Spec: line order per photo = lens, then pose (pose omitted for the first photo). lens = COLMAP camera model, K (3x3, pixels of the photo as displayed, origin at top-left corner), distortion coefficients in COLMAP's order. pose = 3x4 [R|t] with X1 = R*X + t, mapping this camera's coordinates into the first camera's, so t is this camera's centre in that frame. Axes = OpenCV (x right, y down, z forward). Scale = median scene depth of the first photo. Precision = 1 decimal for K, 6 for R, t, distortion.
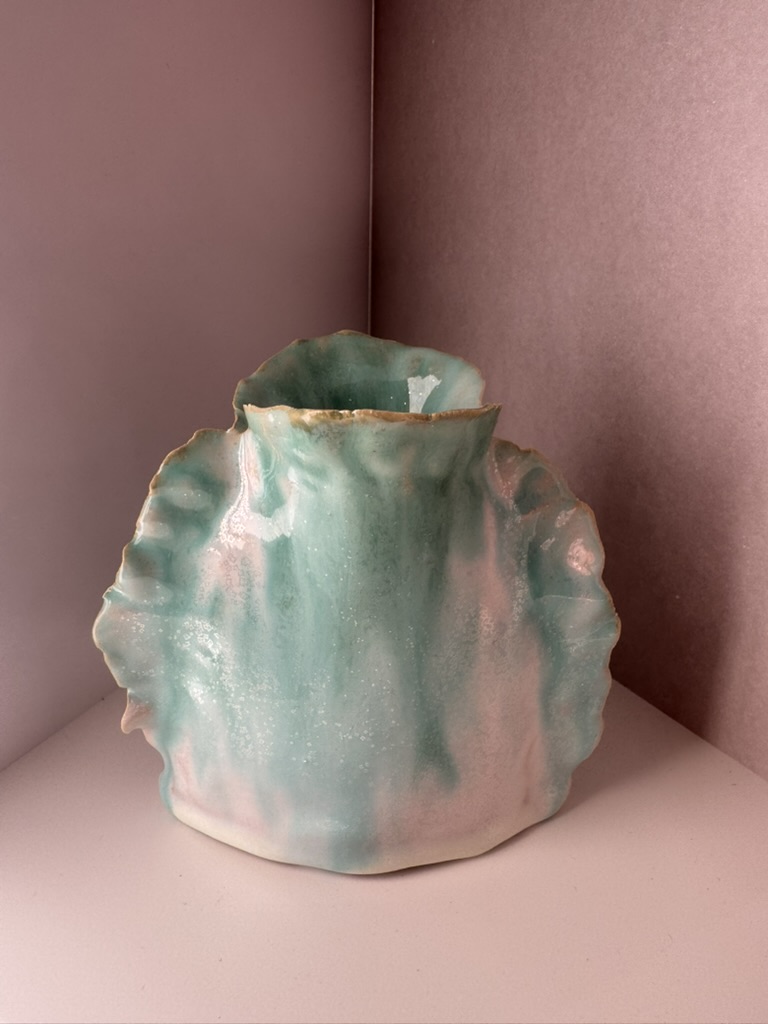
lens RADIAL K [[707.1, 0, 381.8], [0, 707.1, 515.6], [0, 0, 1]] dist [-0.007632, 0.005844]
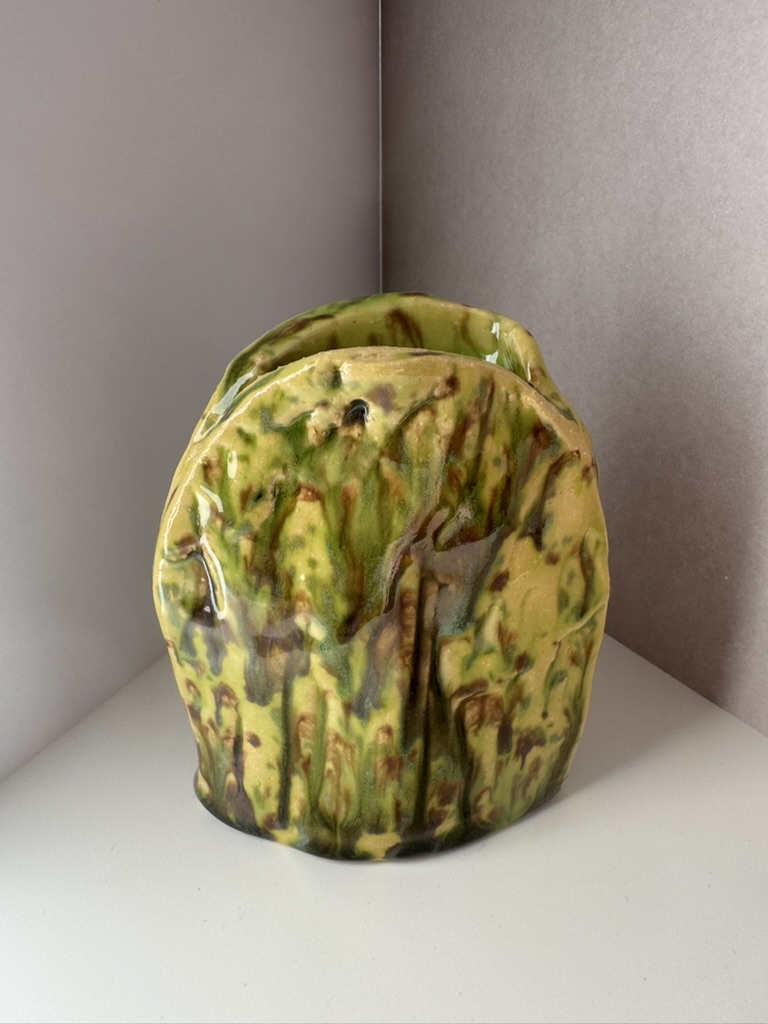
lens RADIAL K [[707.1, 0, 377.4], [0, 707.1, 515.1], [0, 0, 1]] dist [-0.007632, 0.005844]
pose [[0.999648, -0.020491, -0.016879, -0.021278], [0.021138, 0.999013, 0.039069, -0.013445], [0.016062, -0.039412, 0.999094, 0.079445]]
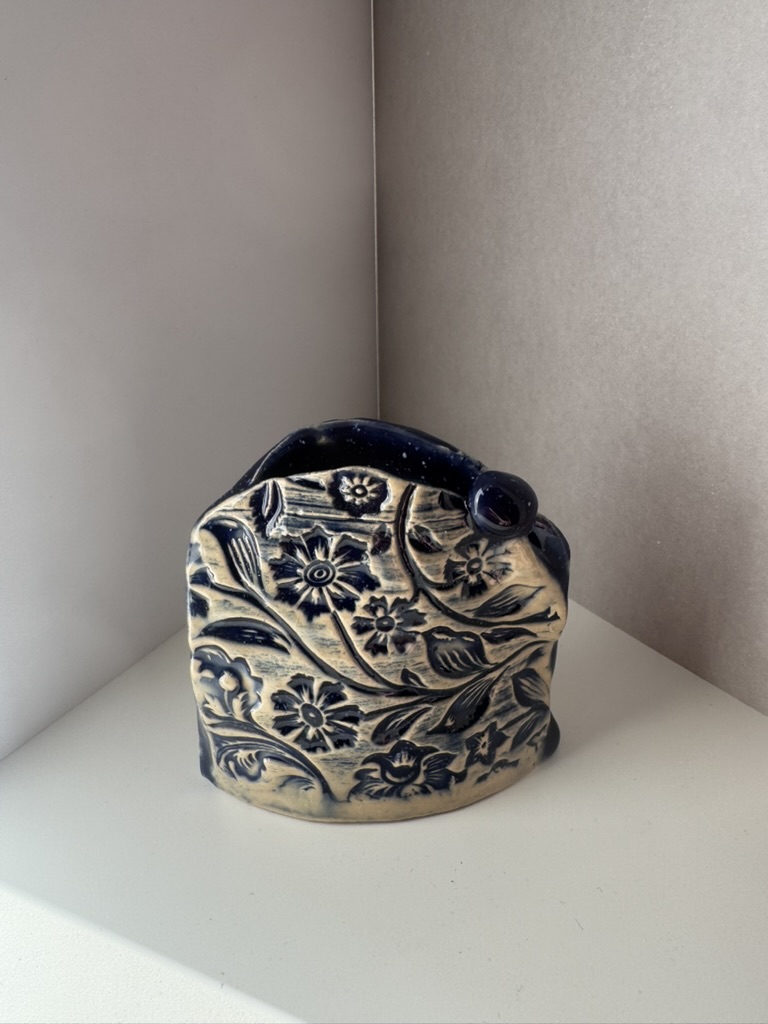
lens RADIAL K [[707.1, 0, 376.9], [0, 707.1, 507.4], [0, 0, 1]] dist [-0.007632, 0.005844]
pose [[0.999330, -0.029235, -0.022035, -0.004768], [0.029372, 0.999551, 0.005919, 0.041885], [0.021853, -0.006562, 0.999740, -0.146464]]
